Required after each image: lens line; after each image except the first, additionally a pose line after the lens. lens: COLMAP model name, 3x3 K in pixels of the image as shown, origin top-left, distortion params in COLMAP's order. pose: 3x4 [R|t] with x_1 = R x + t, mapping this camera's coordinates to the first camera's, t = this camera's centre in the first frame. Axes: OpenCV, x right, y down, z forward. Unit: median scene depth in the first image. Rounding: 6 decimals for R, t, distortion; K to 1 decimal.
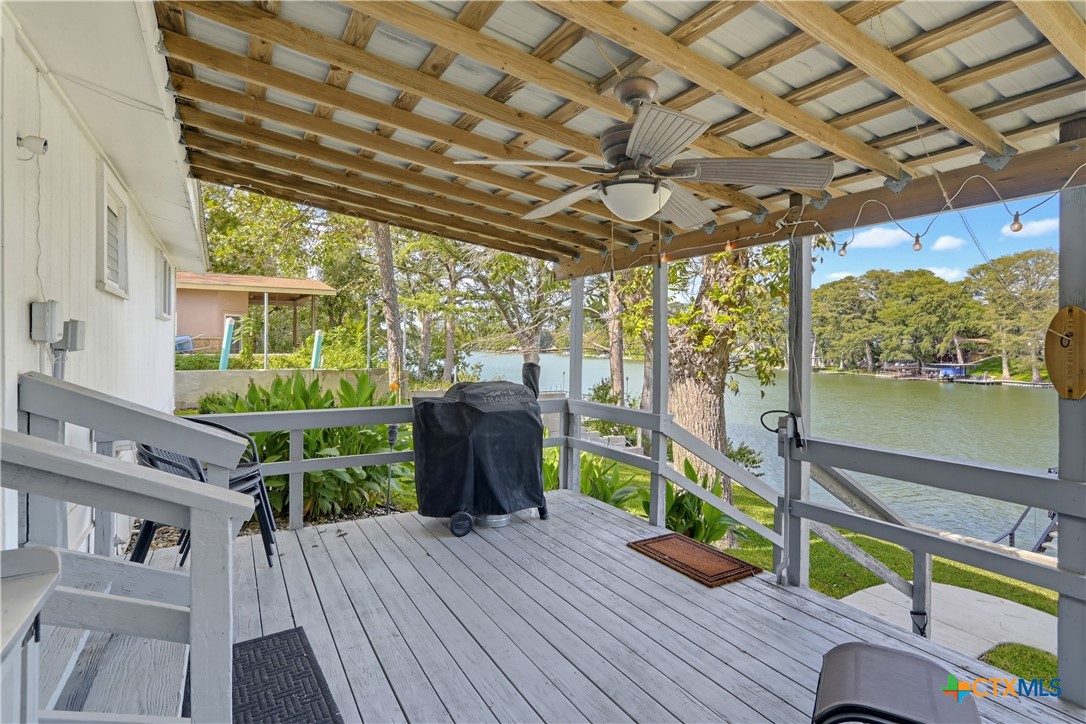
lens RADIAL K [[547.0, 0, 545.1], [0, 547.0, 356.1], [0, 0, 1]] dist [-0.002019, 0.000136]
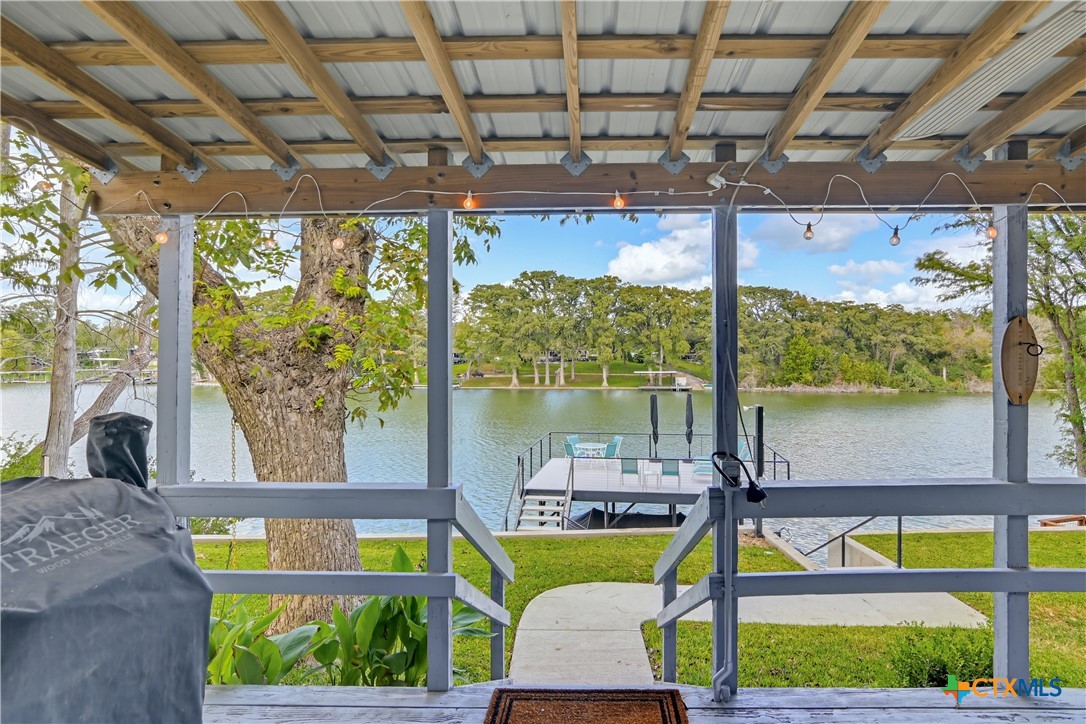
lens RADIAL K [[547.0, 0, 545.1], [0, 547.0, 356.1], [0, 0, 1]] dist [-0.002019, 0.000136]
pose [[0.513935, -0.007256, 0.857799, -0.205070], [0.026641, 0.999617, -0.007506, -0.015713], [-0.857416, 0.026710, 0.513931, 0.617269]]
